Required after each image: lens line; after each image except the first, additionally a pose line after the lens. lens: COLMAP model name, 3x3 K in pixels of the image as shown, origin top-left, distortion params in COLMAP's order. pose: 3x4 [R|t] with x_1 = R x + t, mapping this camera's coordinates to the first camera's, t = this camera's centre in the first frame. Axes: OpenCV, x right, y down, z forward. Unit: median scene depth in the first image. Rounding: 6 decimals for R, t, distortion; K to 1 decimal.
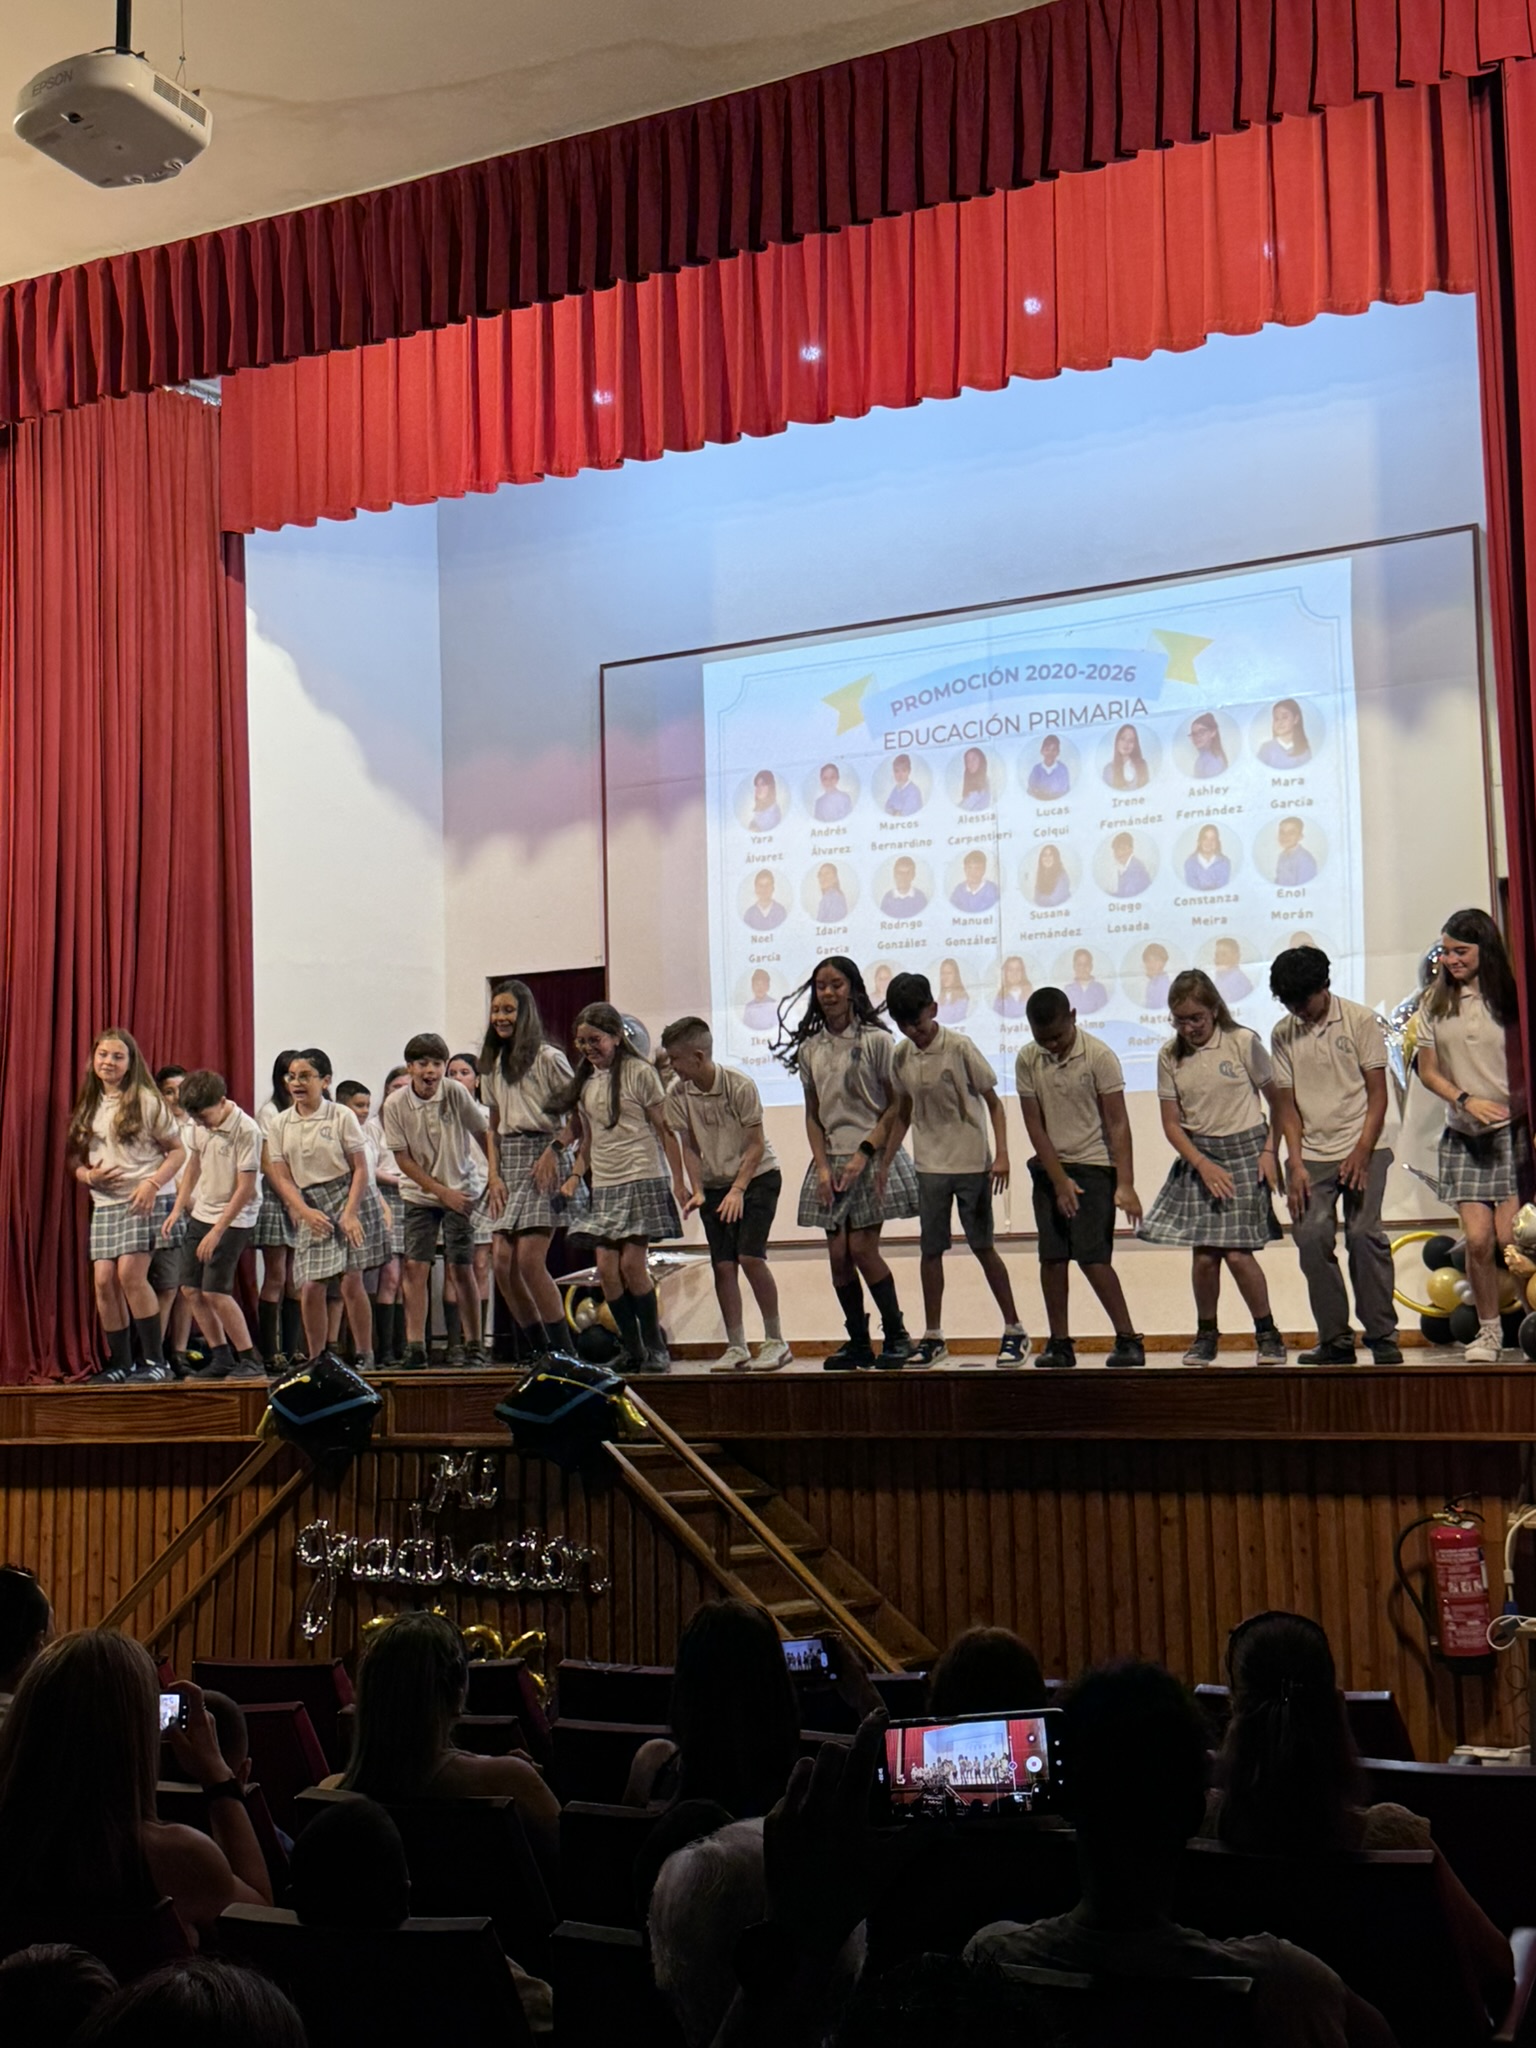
lens RADIAL K [[2684.1, 0, 774.9], [0, 2684.1, 1027.3], [0, 0, 1]] dist [0.141110, 0.000000]
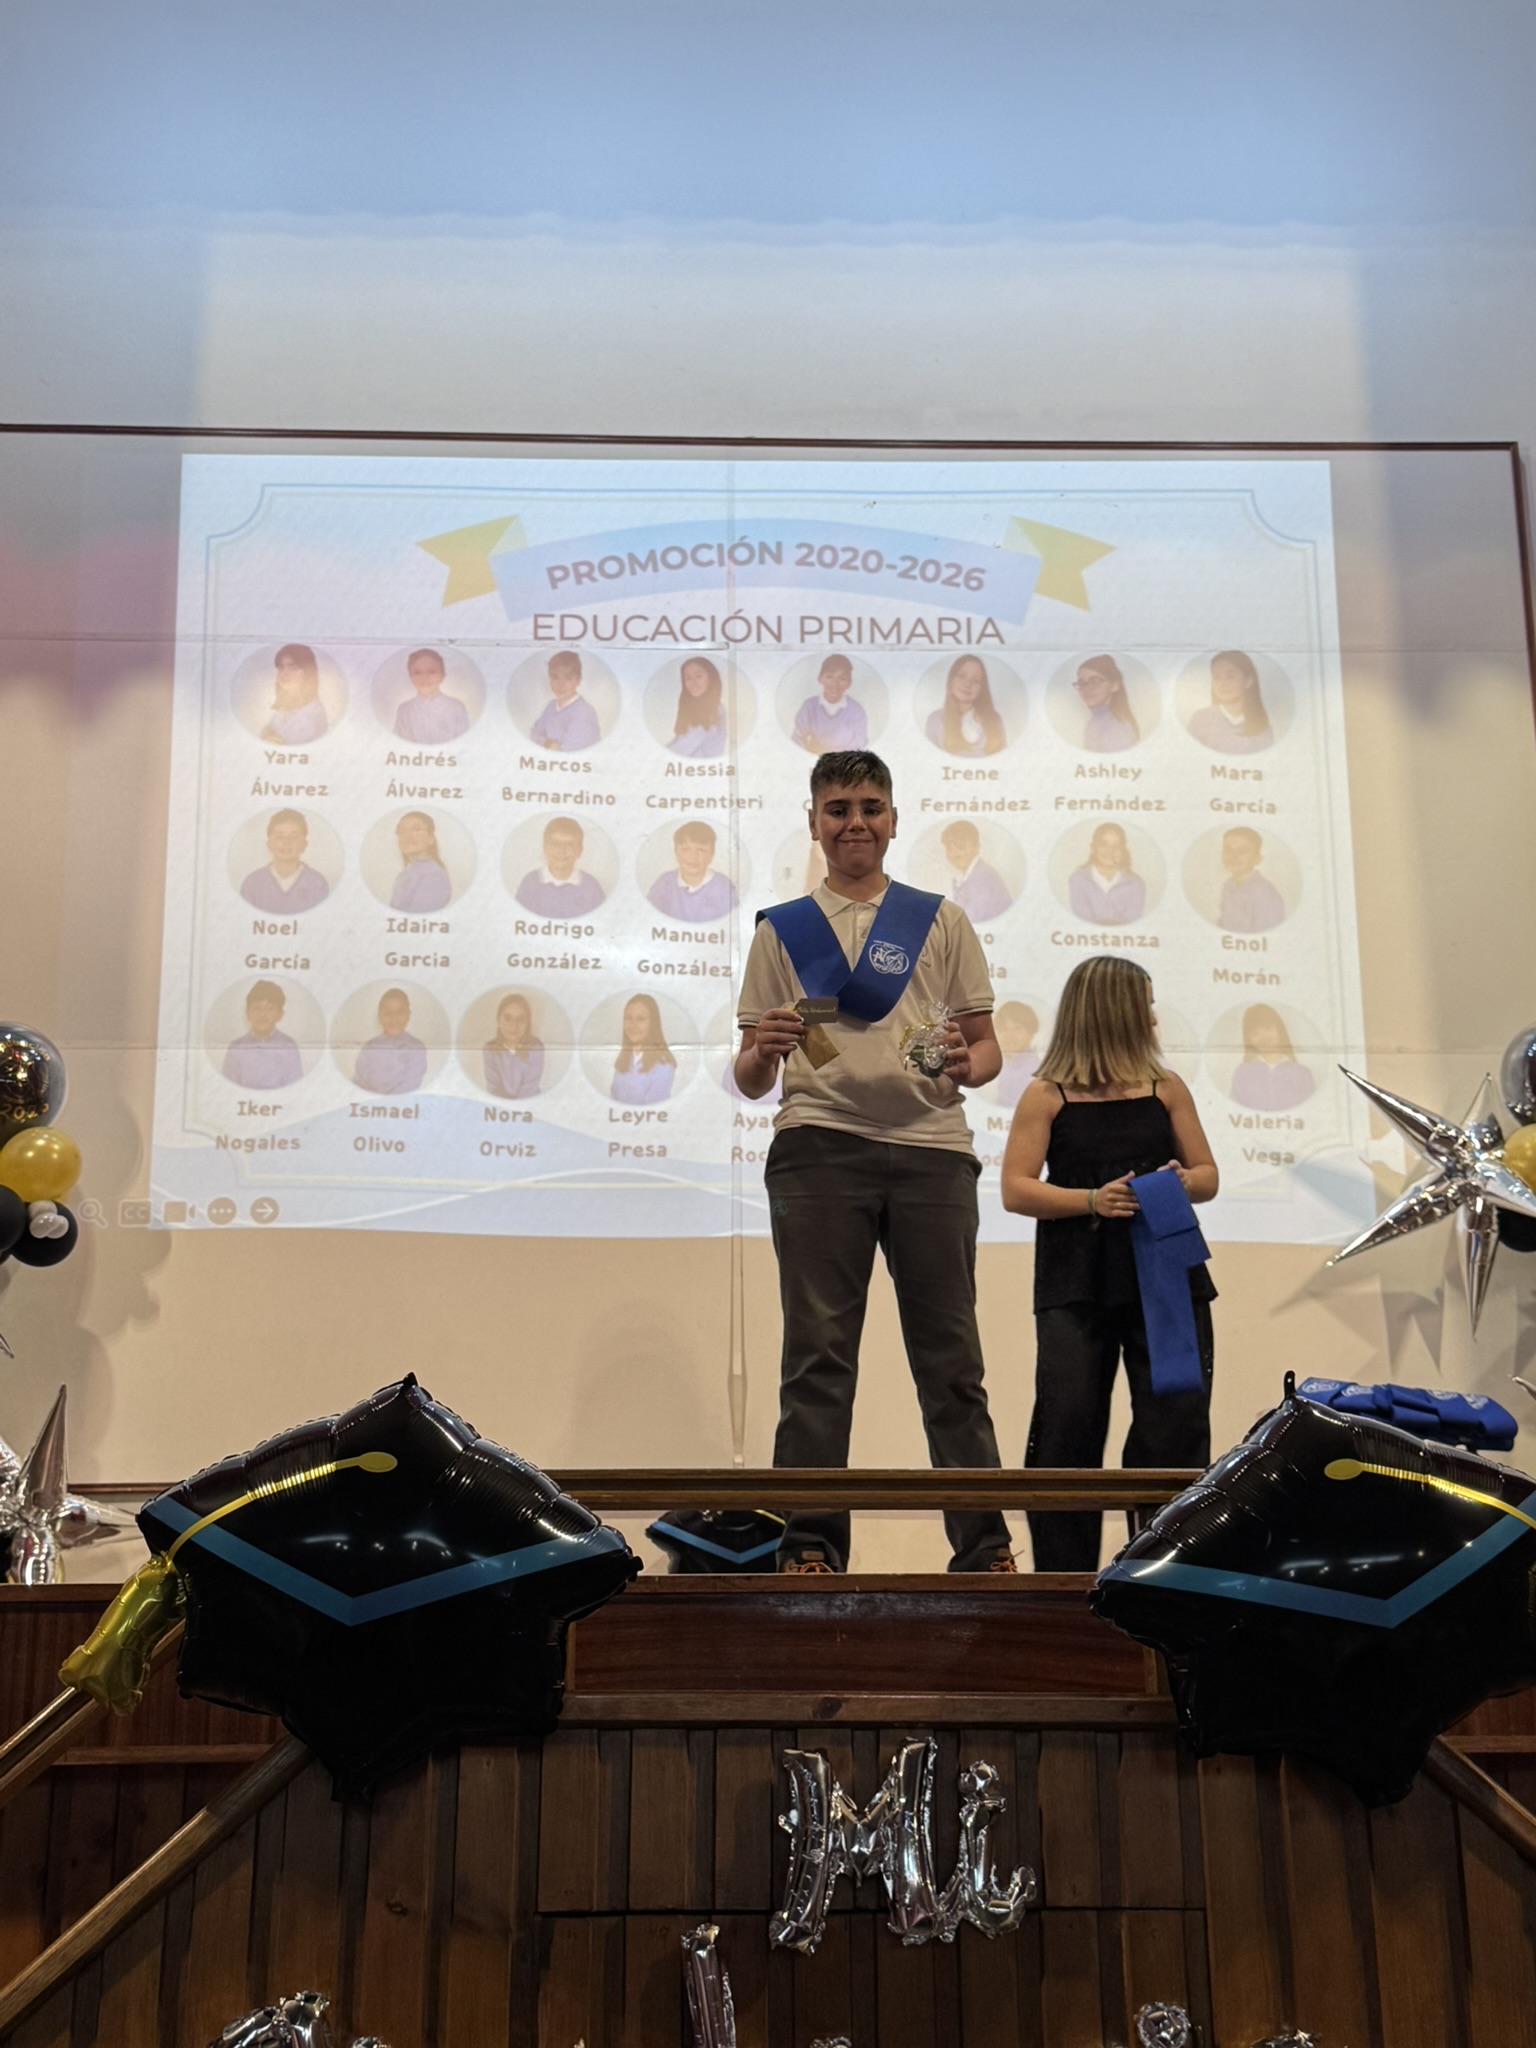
lens RADIAL K [[2734.8, 0, 769.2], [0, 2734.8, 1014.2], [0, 0, 1]] dist [0.127461, 0.000000]
pose [[0.865383, 0.155696, 0.476310, -0.195613], [-0.066538, 0.977793, -0.198731, 0.095984], [-0.496675, 0.140285, 0.856525, 0.500578]]
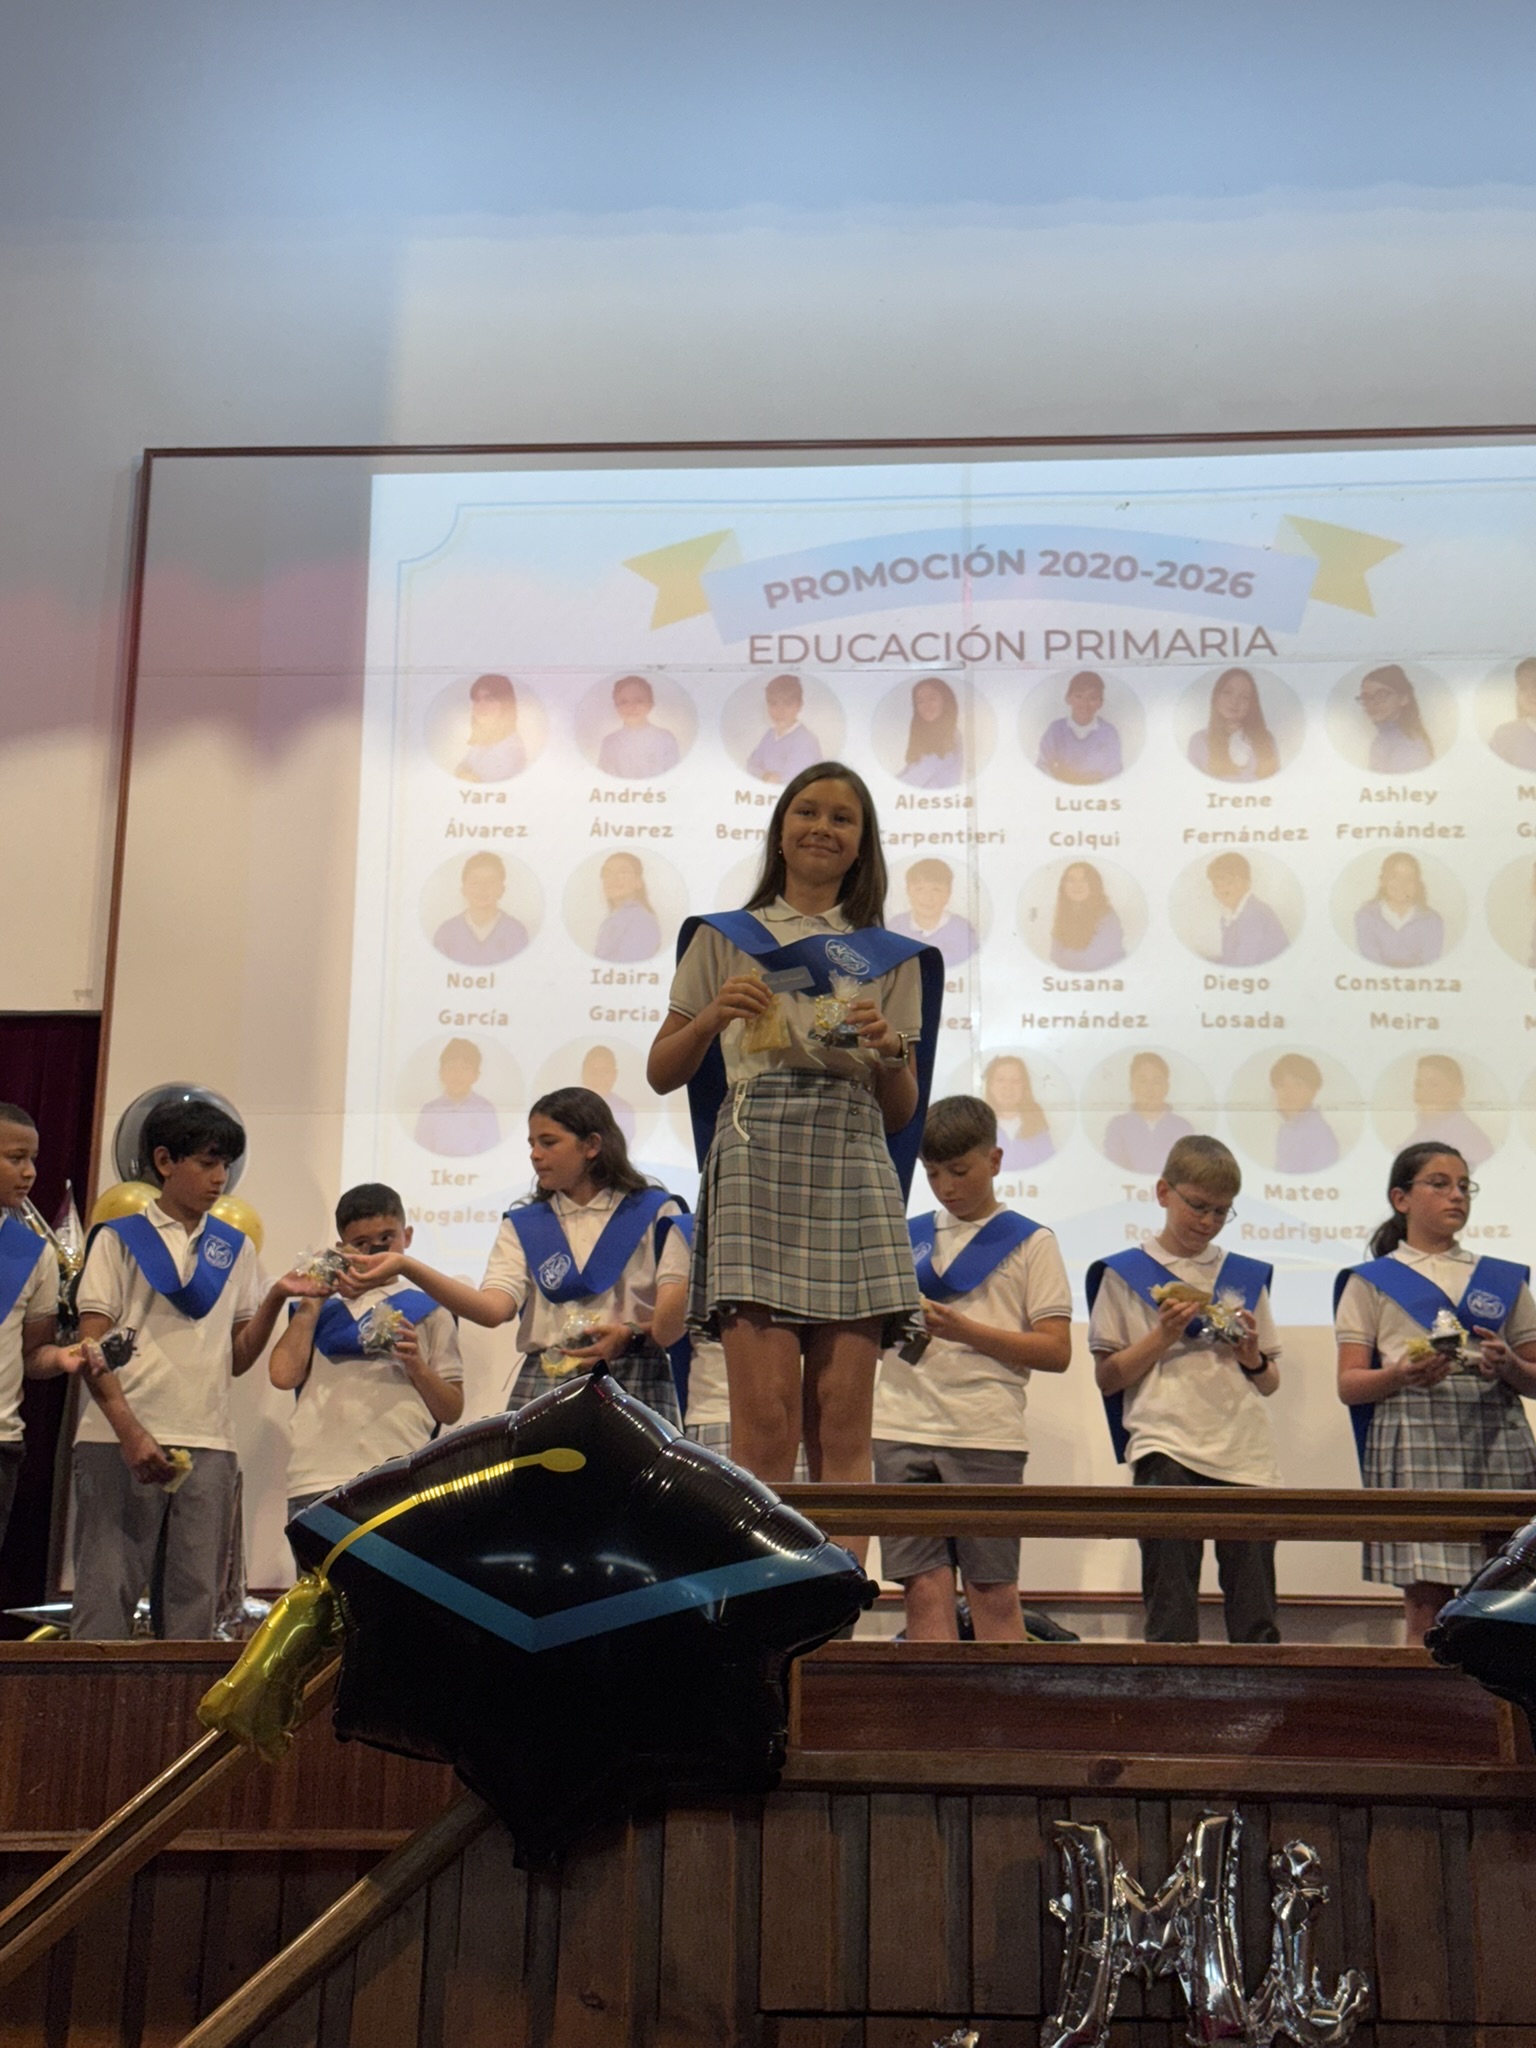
lens RADIAL K [[2942.4, 0, 742.6], [0, 2942.4, 1028.1], [0, 0, 1]] dist [0.131005, 0.000000]
pose [[0.905978, 0.164046, 0.390248, -0.184775], [-0.077306, 0.970474, -0.228483, 0.104775], [-0.416207, 0.176832, 0.891909, 0.520309]]
